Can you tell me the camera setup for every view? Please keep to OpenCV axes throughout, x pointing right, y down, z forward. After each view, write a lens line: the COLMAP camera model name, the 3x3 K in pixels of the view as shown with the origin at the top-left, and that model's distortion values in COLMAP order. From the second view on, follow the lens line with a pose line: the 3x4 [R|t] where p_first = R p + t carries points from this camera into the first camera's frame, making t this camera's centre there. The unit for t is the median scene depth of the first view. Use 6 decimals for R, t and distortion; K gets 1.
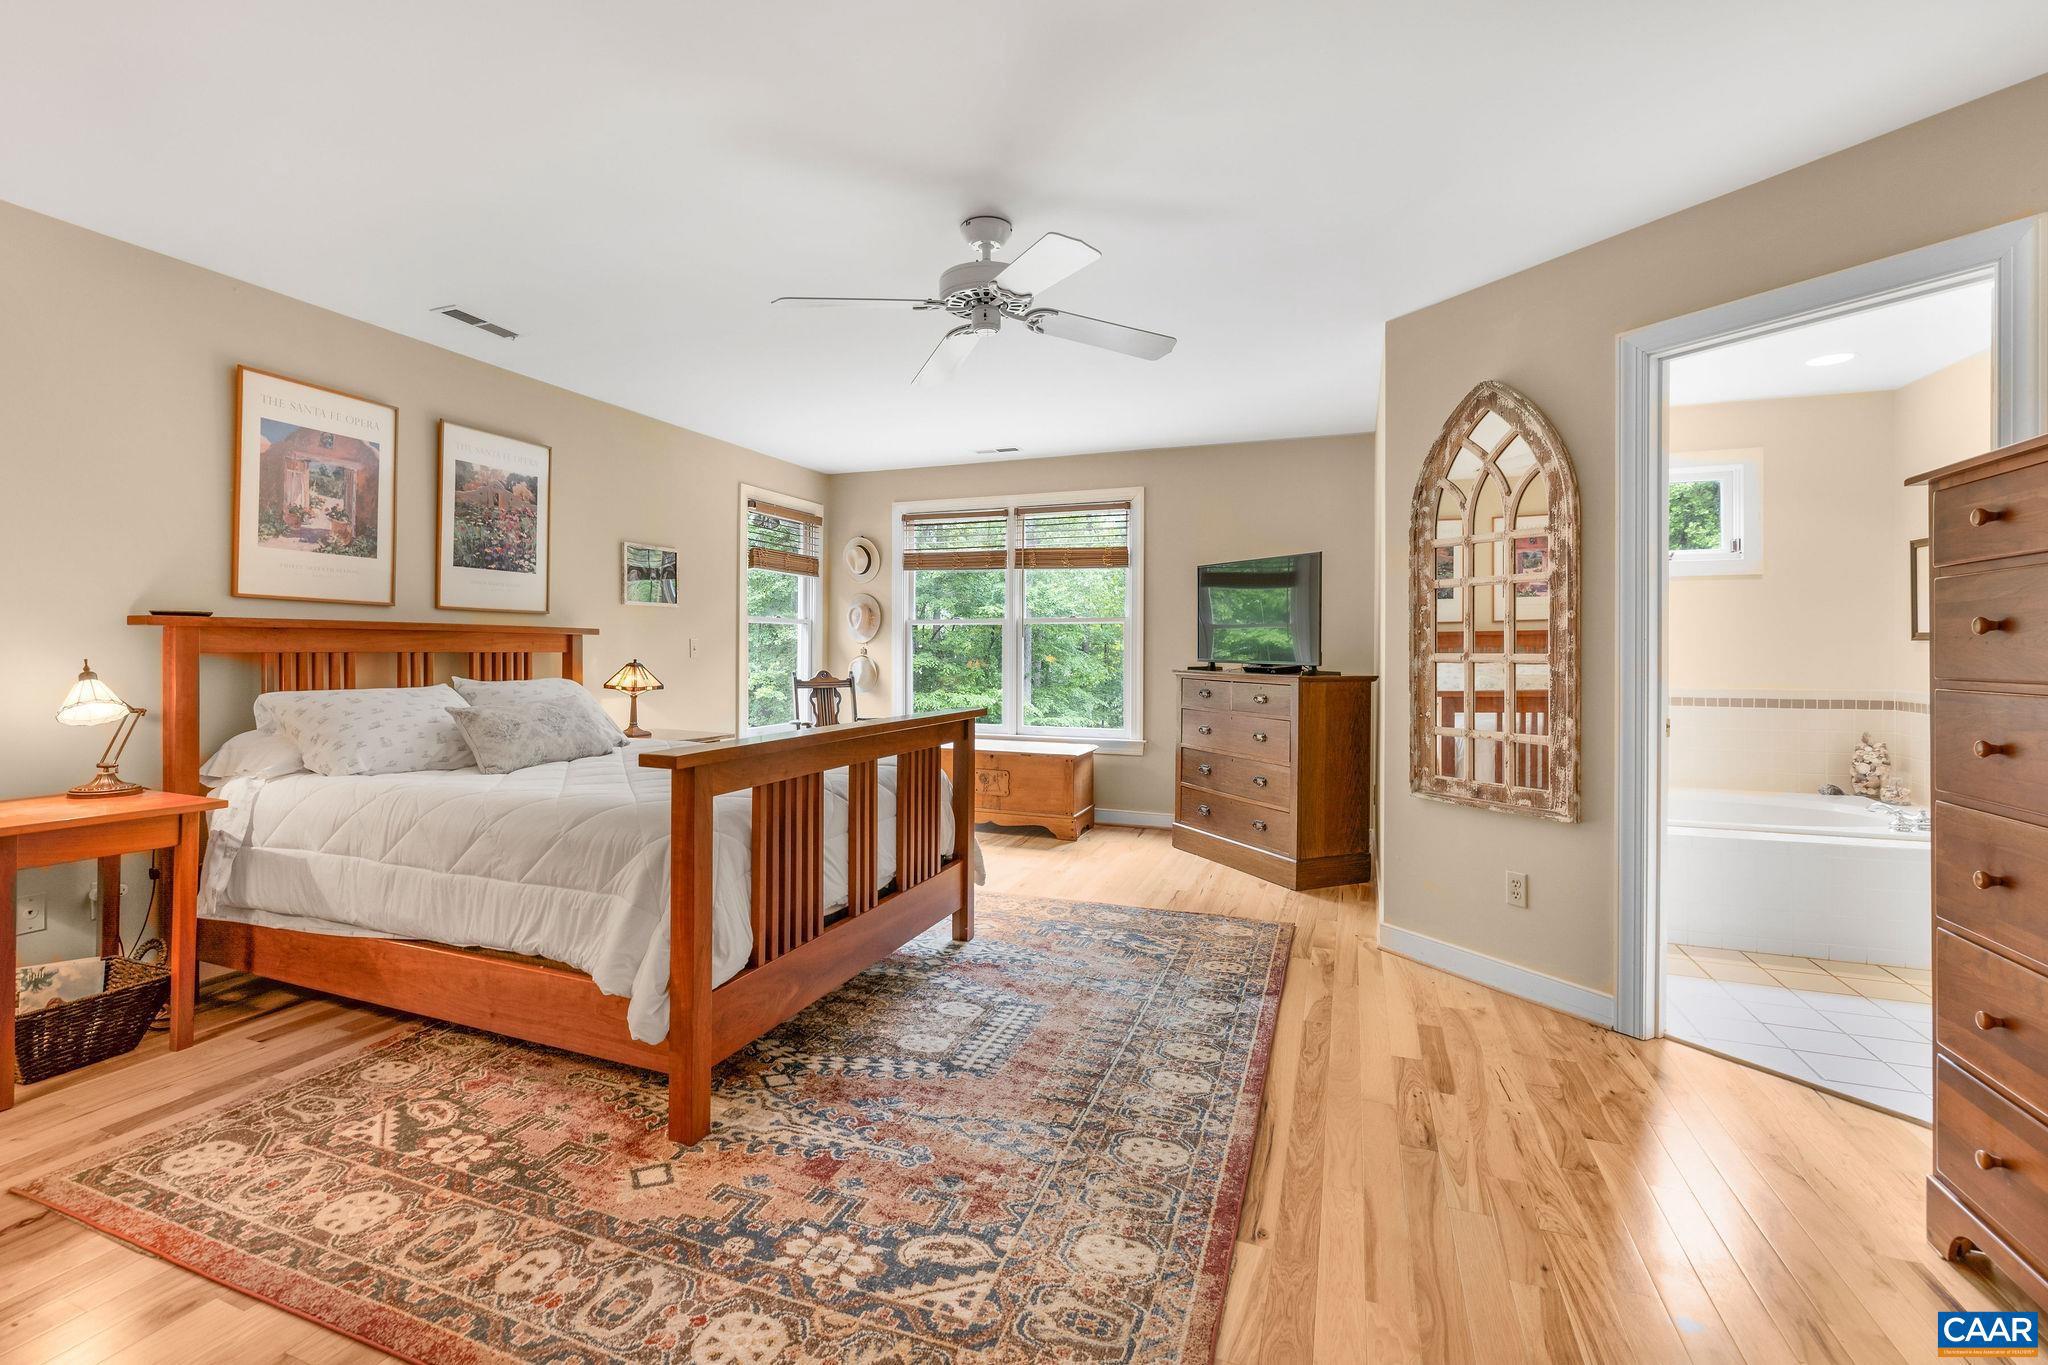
lens RADIAL K [[890.0, 0, 992.7], [0, 890.0, 643.2], [0, 0, 1]] dist [0.000595, 0.000217]
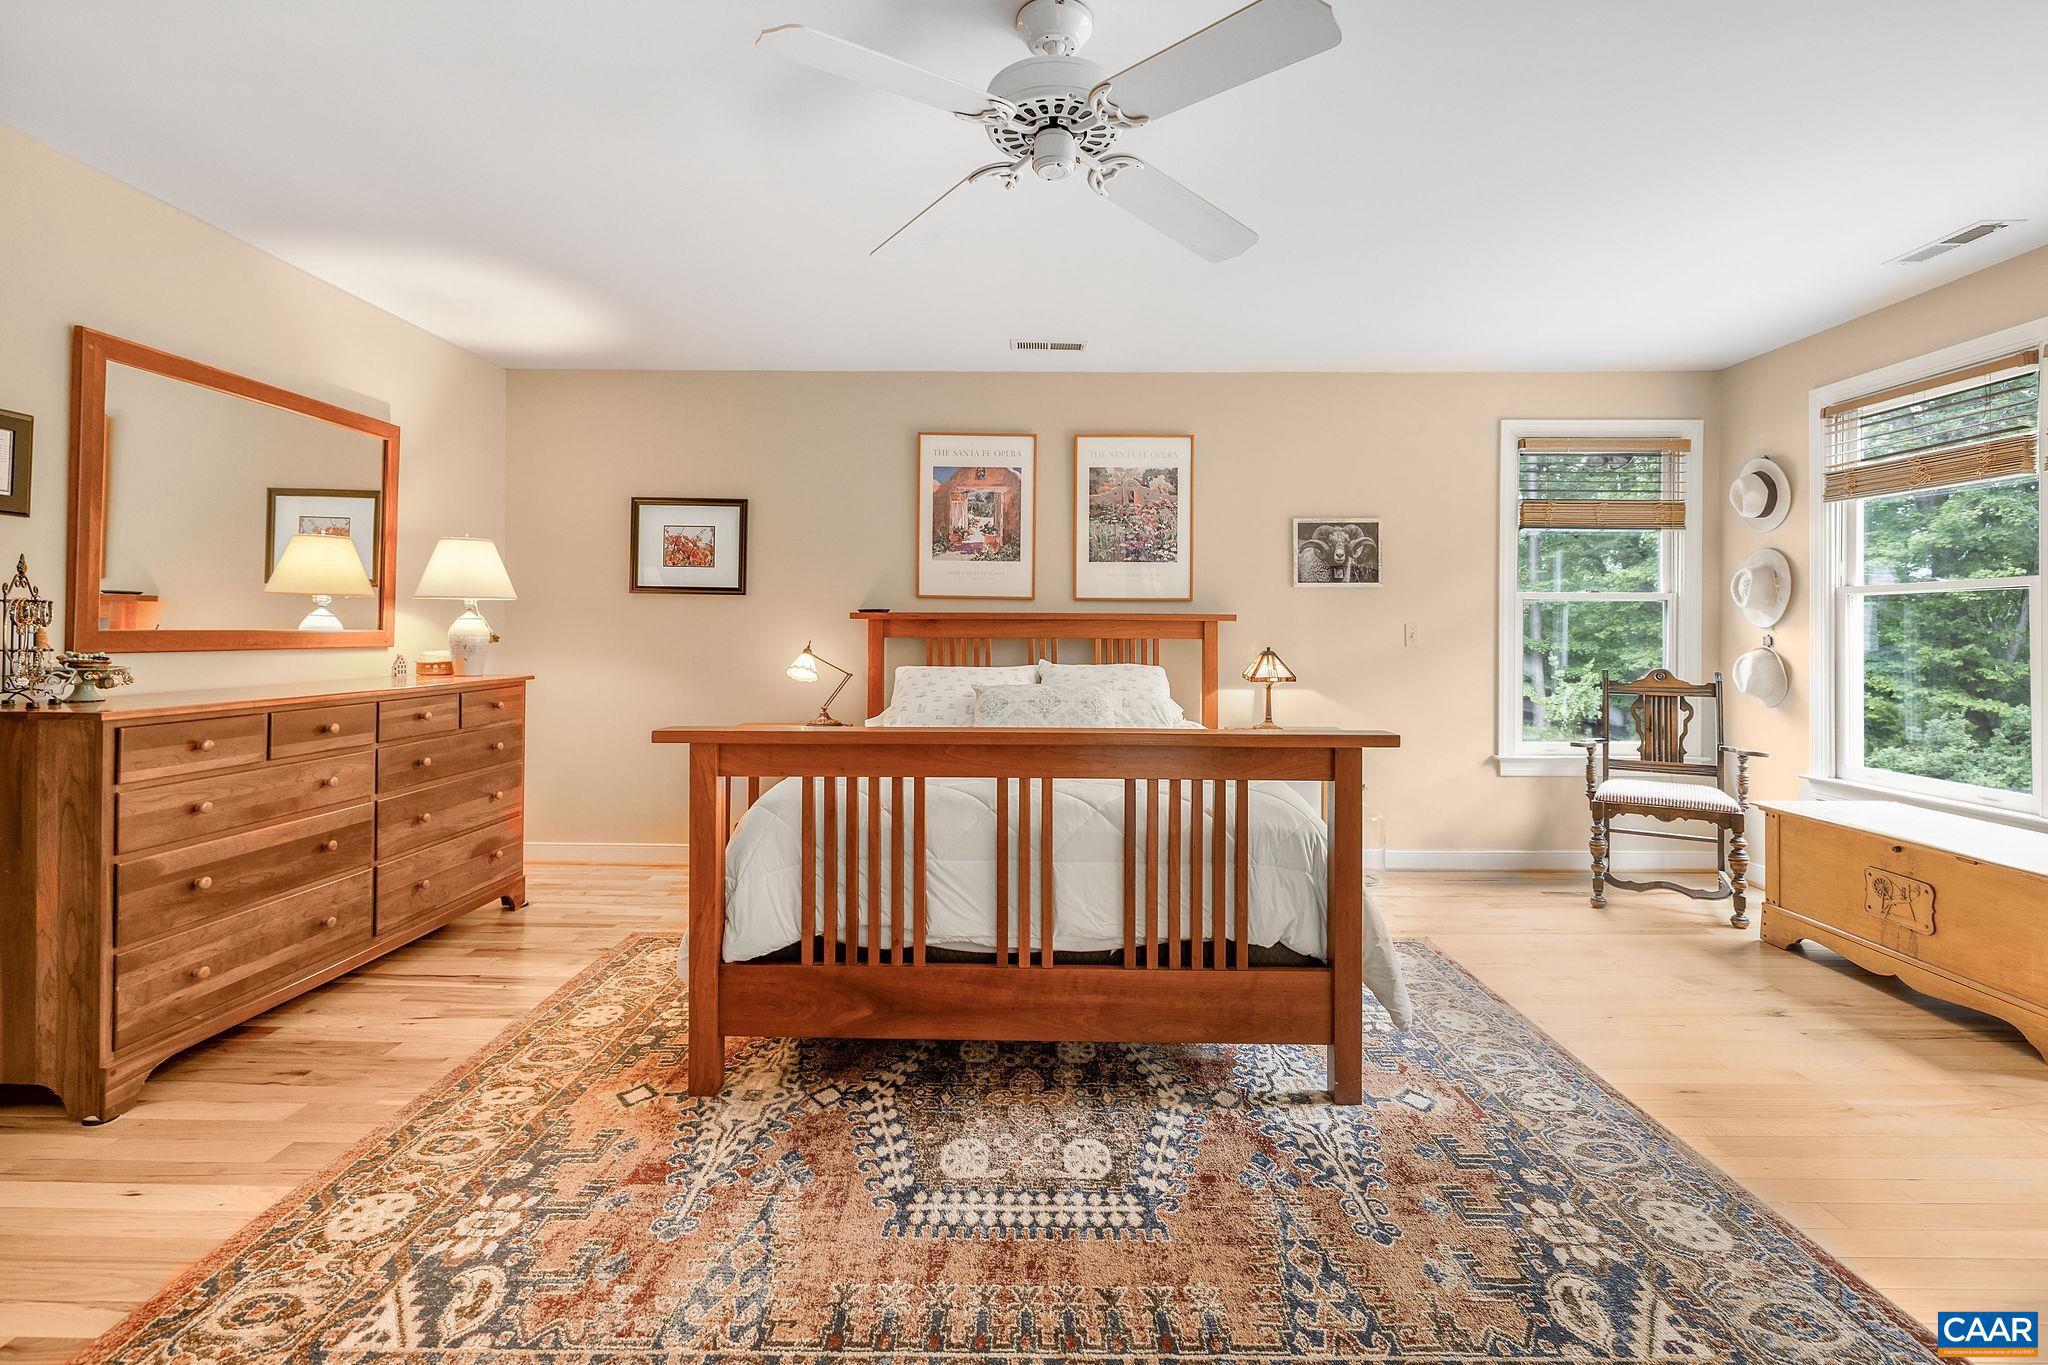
lens RADIAL K [[907.8, 0, 1027.1], [0, 907.8, 627.1], [0, 0, 1]] dist [0.001154, 0.000062]
pose [[0.372744, -0.007203, -0.927906, 0.547018], [0.002969, 0.999974, -0.006569, 0.004015], [0.927930, -0.000307, 0.372755, 0.632619]]
